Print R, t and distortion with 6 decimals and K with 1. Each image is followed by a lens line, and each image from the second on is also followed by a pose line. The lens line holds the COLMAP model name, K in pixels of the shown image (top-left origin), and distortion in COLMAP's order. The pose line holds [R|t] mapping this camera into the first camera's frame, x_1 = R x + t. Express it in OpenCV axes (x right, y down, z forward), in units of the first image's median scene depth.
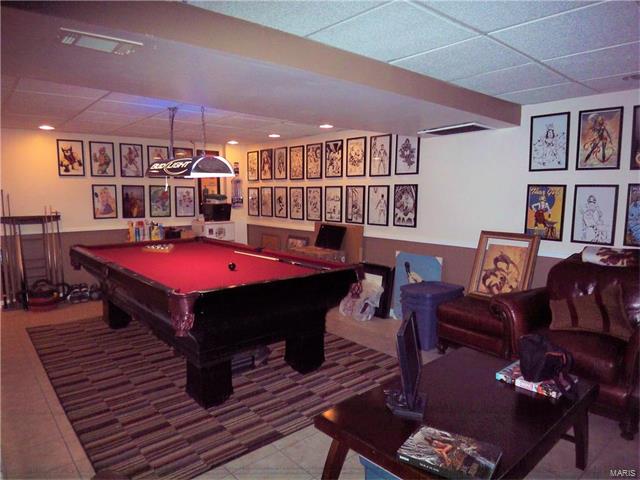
lens RADIAL K [[428.6, 0, 320.5], [0, 428.6, 240.0], [0, 0, 1]] dist [-0.034557, -0.025613]
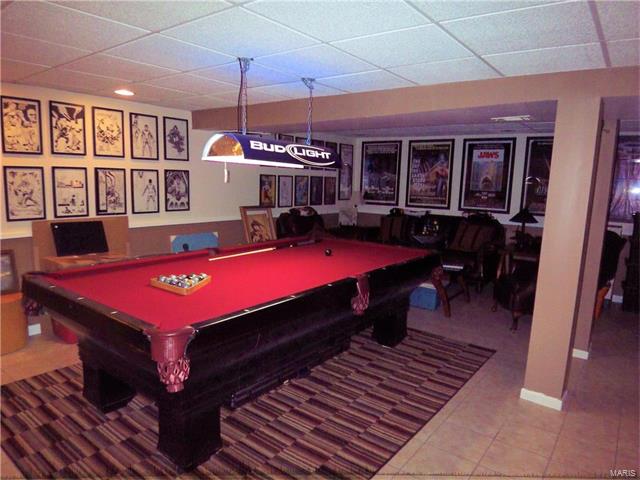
lens RADIAL K [[428.6, 0, 321.5], [0, 428.6, 241.8], [0, 0, 1]] dist [-0.034557, -0.025613]
pose [[-0.211680, -0.142950, 0.966828, -0.862592], [0.084061, 0.982917, 0.163733, -0.094840], [-0.973717, 0.115932, -0.196048, 0.847633]]
